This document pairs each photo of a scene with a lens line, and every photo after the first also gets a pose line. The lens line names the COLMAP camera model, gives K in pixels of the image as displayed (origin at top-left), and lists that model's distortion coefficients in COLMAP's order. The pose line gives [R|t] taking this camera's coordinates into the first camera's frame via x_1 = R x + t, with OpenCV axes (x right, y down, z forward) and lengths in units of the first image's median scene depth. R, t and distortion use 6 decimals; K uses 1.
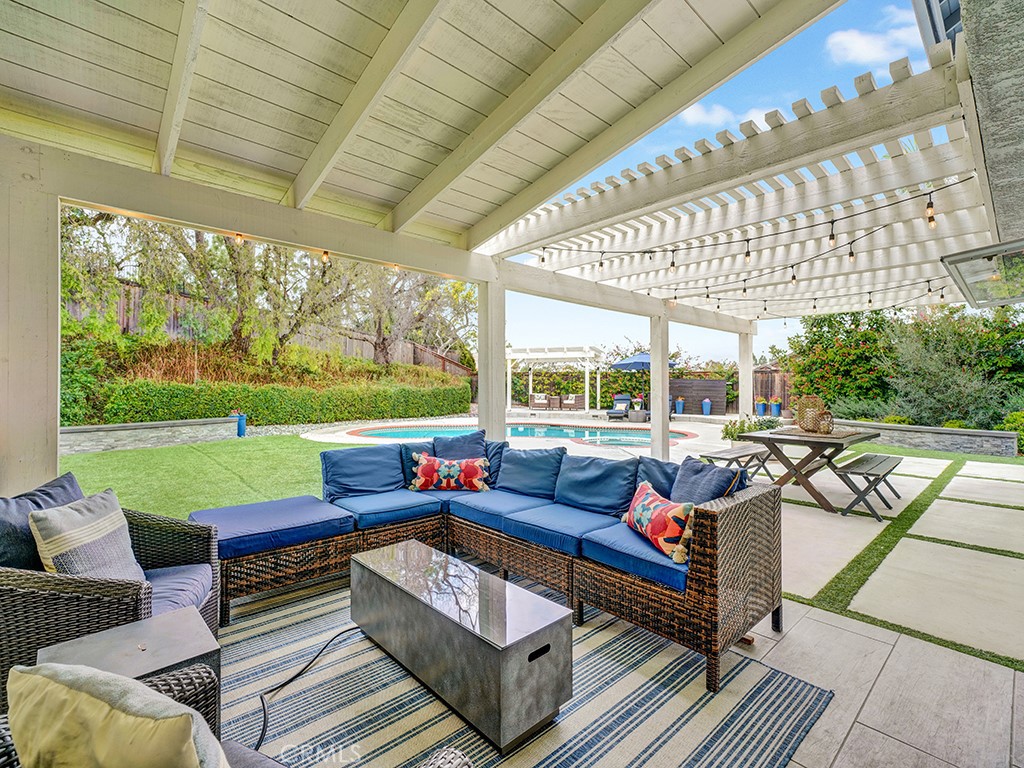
lens RADIAL K [[455.1, 0, 512.0], [0, 455.1, 384.0], [0, 0, 1]] dist [0.001381, 0.000083]
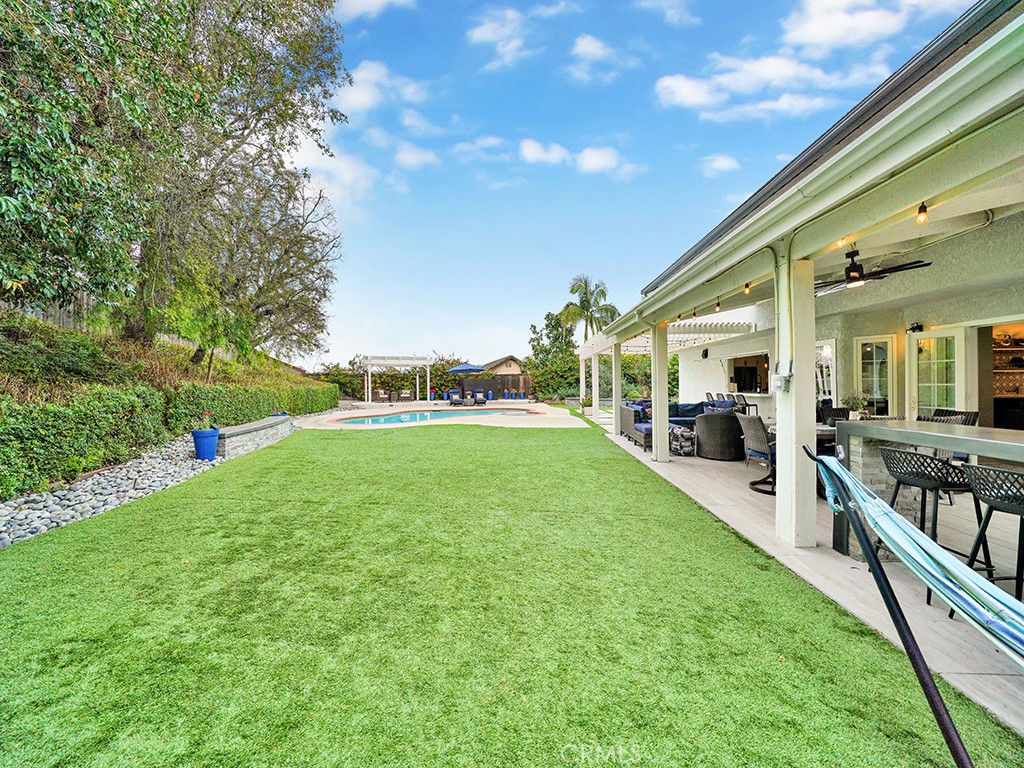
lens RADIAL K [[362.1, 0, 512.0], [0, 362.1, 384.0], [0, 0, 1]] dist [-0.000735, -0.000078]
pose [[0.709648, -0.013154, 0.704434, -0.472771], [0.008208, 0.999912, 0.010402, -0.005592], [-0.704509, -0.001599, 0.709694, -0.013744]]
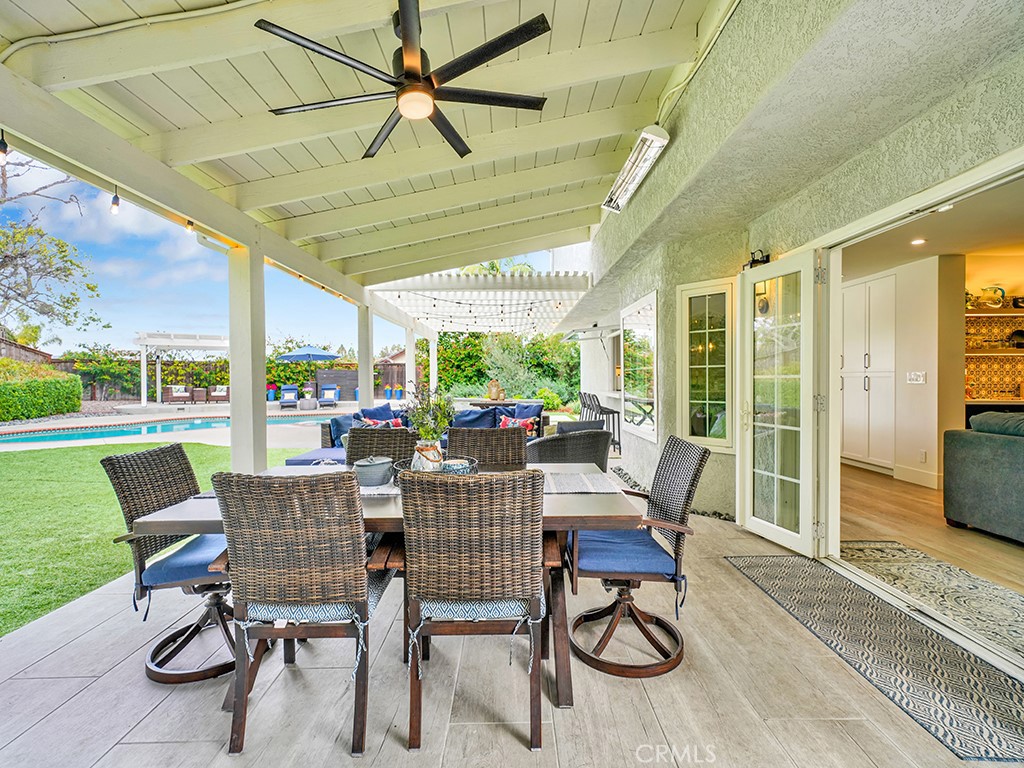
lens RADIAL K [[470.5, 0, 500.4], [0, 470.5, 383.1], [0, 0, 1]] dist [0.023911, 0.000140]
pose [[0.680115, -0.015831, 0.732934, -0.219181], [0.002043, 0.999804, 0.019699, -0.000528], [-0.733102, -0.011901, 0.680014, -0.095856]]
